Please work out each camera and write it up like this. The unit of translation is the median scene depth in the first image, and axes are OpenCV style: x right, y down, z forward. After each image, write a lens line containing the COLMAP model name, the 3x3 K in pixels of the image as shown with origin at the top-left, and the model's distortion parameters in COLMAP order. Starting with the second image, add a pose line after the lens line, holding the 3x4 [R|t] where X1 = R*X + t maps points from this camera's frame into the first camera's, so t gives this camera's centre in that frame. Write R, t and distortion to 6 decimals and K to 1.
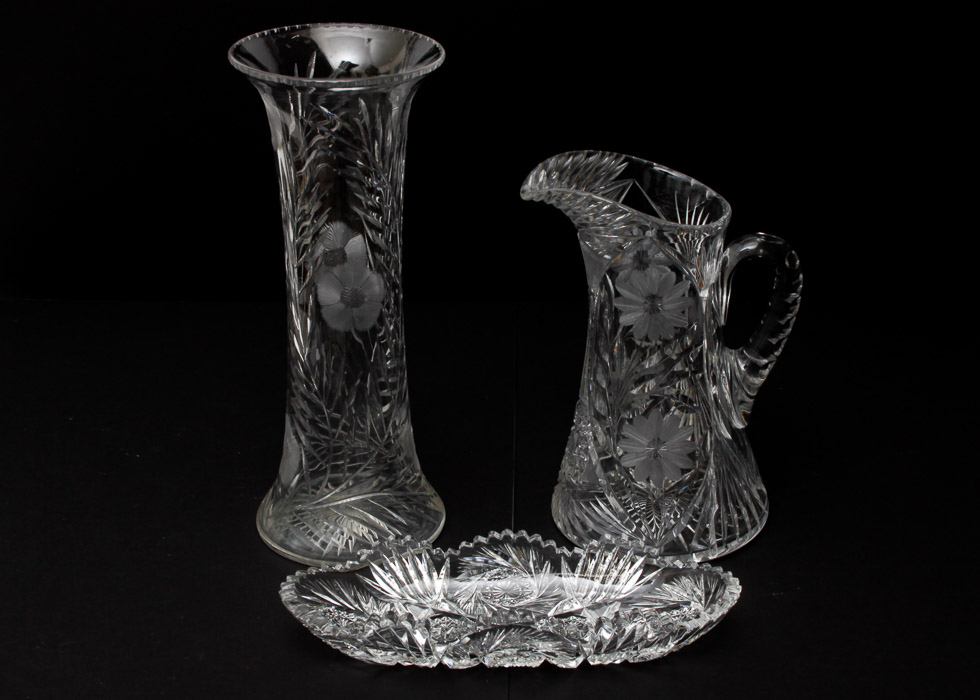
lens RADIAL K [[1758.2, 0, 490.0], [0, 1758.2, 350.0], [0, 0, 1]] dist [-0.005652, -0.034022]
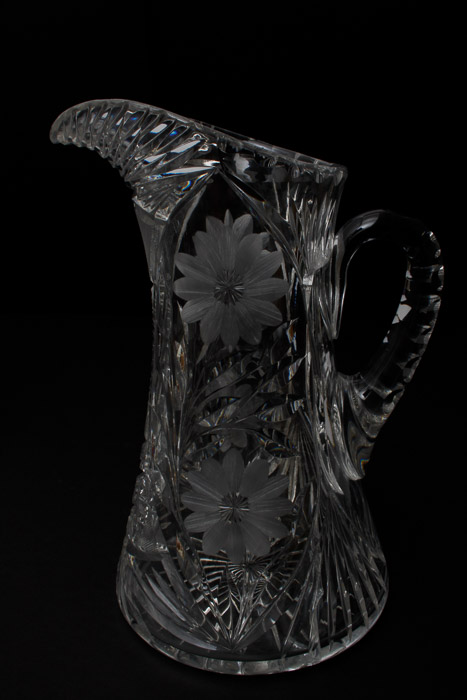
lens RADIAL K [[714.8, 0, 233.5], [0, 714.8, 350.0], [0, 0, 1]] dist [-0.095218, -0.004371]
pose [[0.999477, 0.029111, -0.014054, 0.094134], [-0.030645, 0.991640, -0.125345, 0.029326], [0.010287, 0.125711, 0.992014, 0.700259]]
